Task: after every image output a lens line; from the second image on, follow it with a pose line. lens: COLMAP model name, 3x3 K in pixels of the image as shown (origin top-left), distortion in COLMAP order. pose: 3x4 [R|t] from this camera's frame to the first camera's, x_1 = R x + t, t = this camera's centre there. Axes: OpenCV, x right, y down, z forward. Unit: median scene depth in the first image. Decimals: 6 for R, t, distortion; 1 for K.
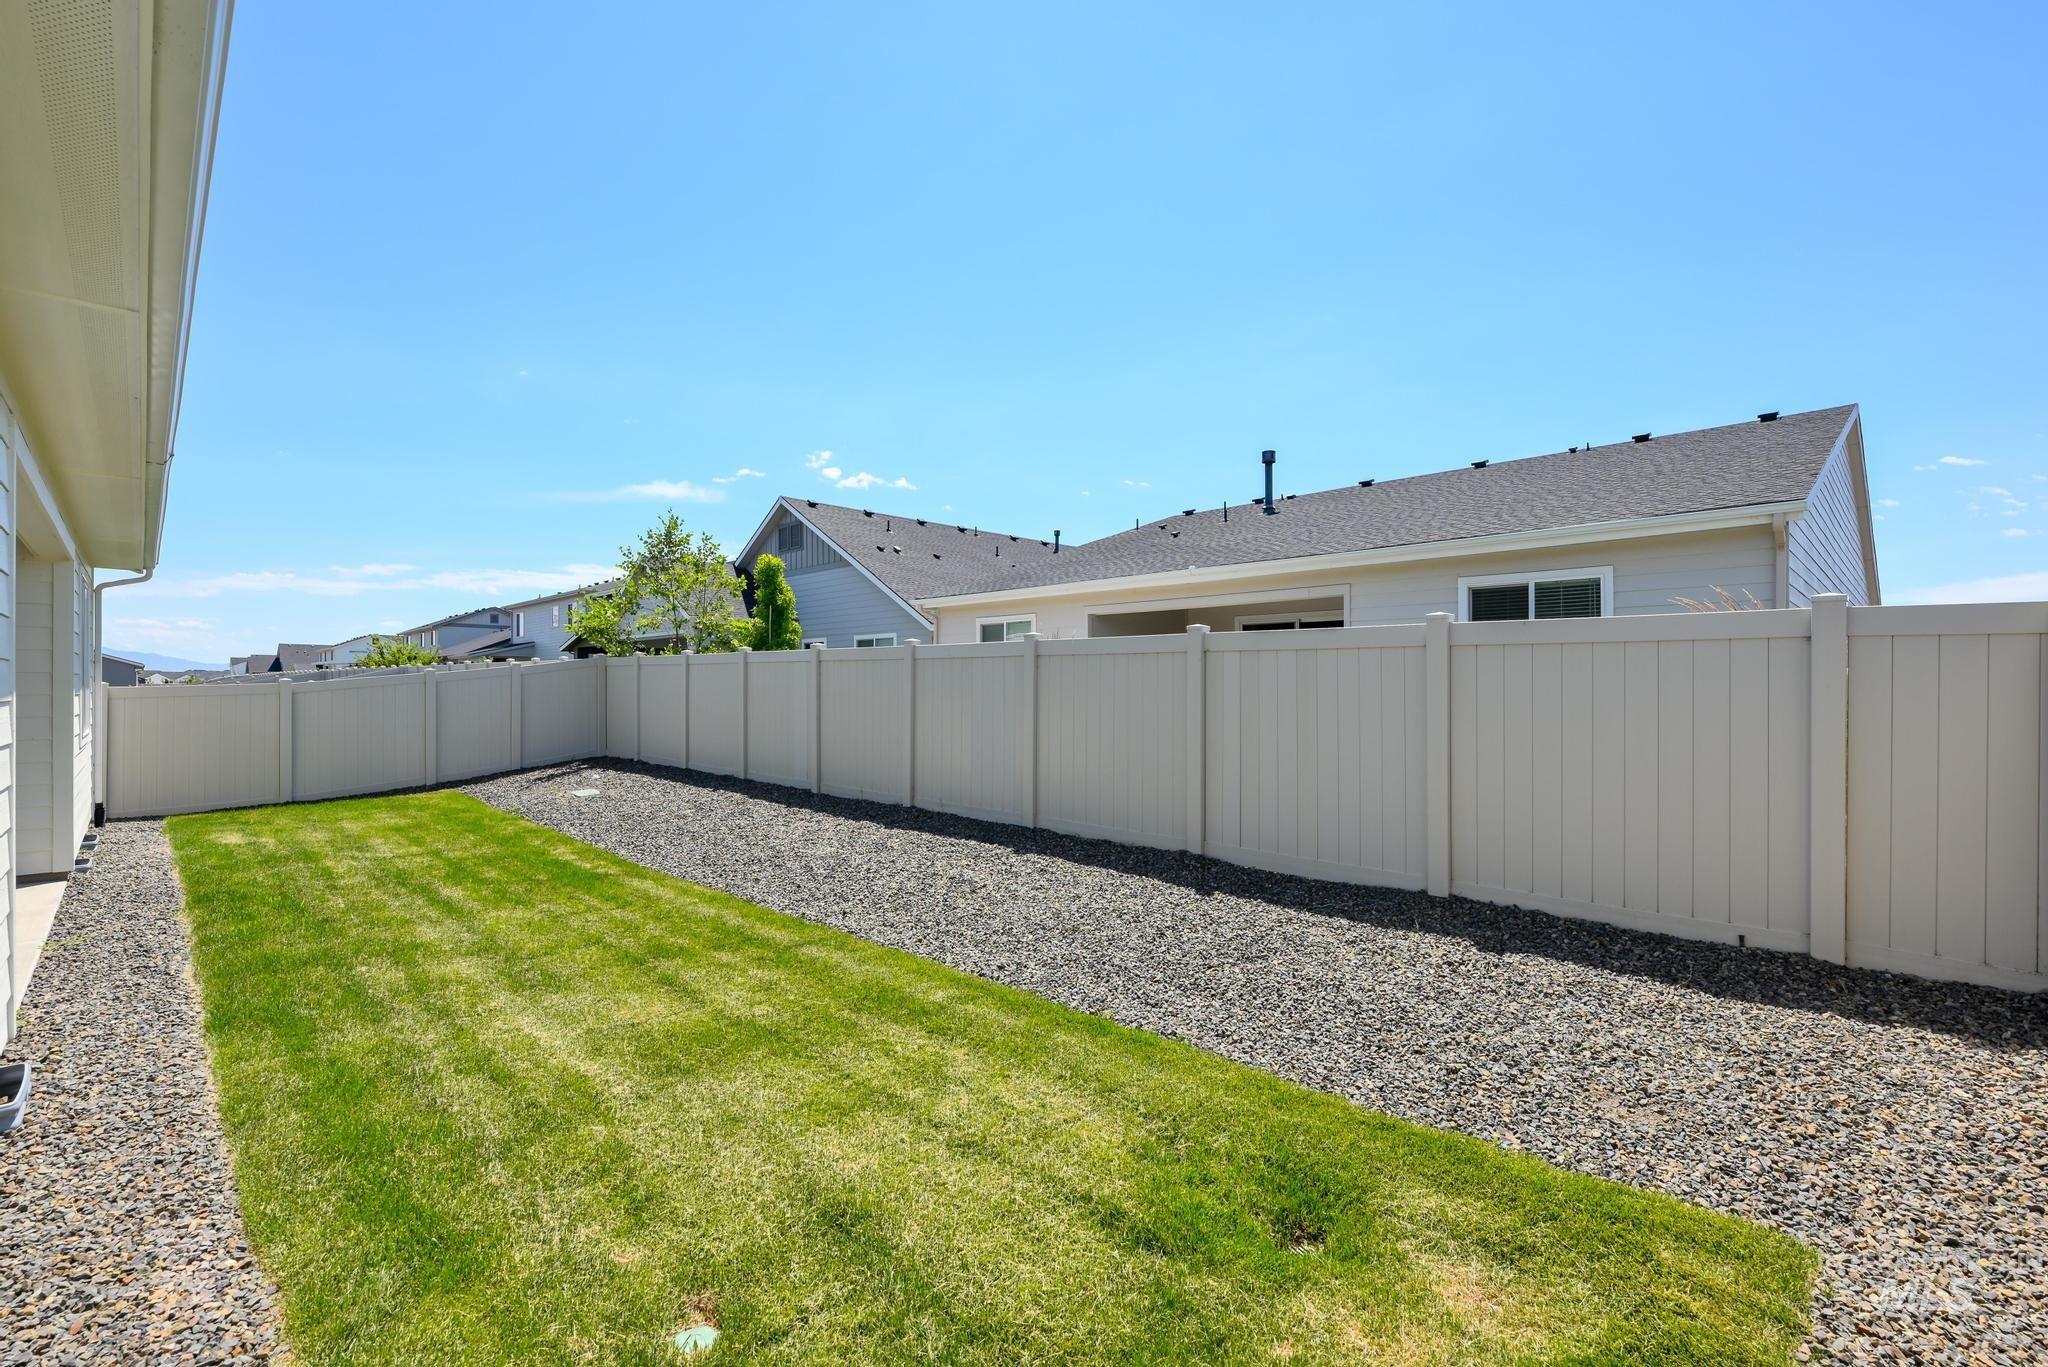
lens RADIAL K [[913.5, 0, 1024.9], [0, 913.5, 679.4], [0, 0, 1]] dist [-0.003434, -0.000209]
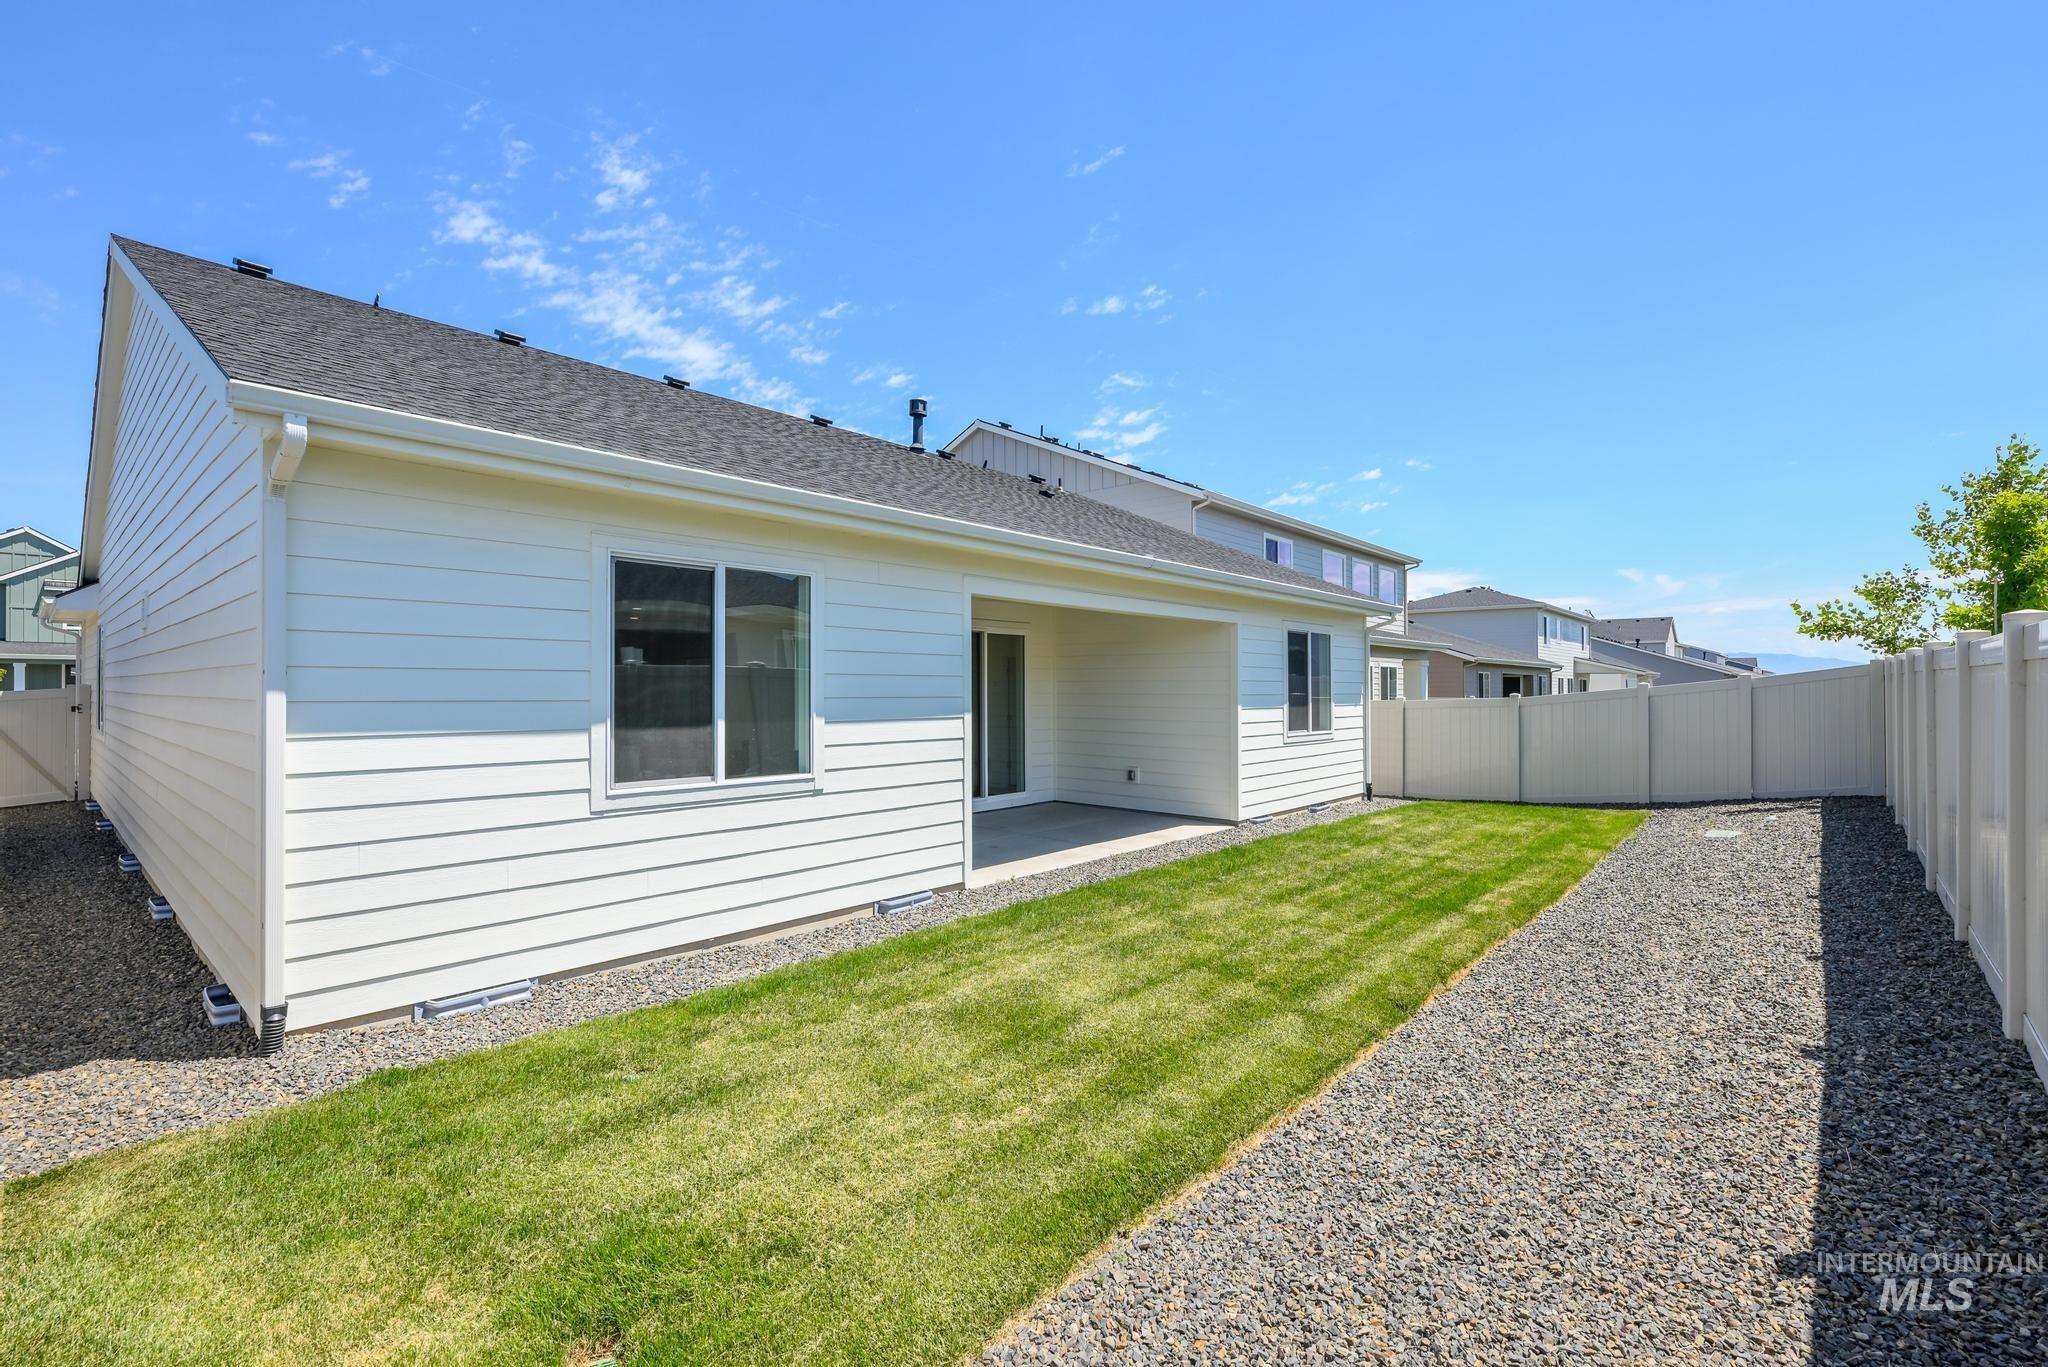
lens RADIAL K [[913.5, 0, 951.5], [0, 913.5, 659.9], [0, 0, 1]] dist [-0.003434, -0.000209]
pose [[0.087029, -0.019165, -0.996021, 0.640817], [-0.007682, 0.999772, -0.019909, -0.021543], [0.996176, 0.009384, 0.086862, 0.657681]]
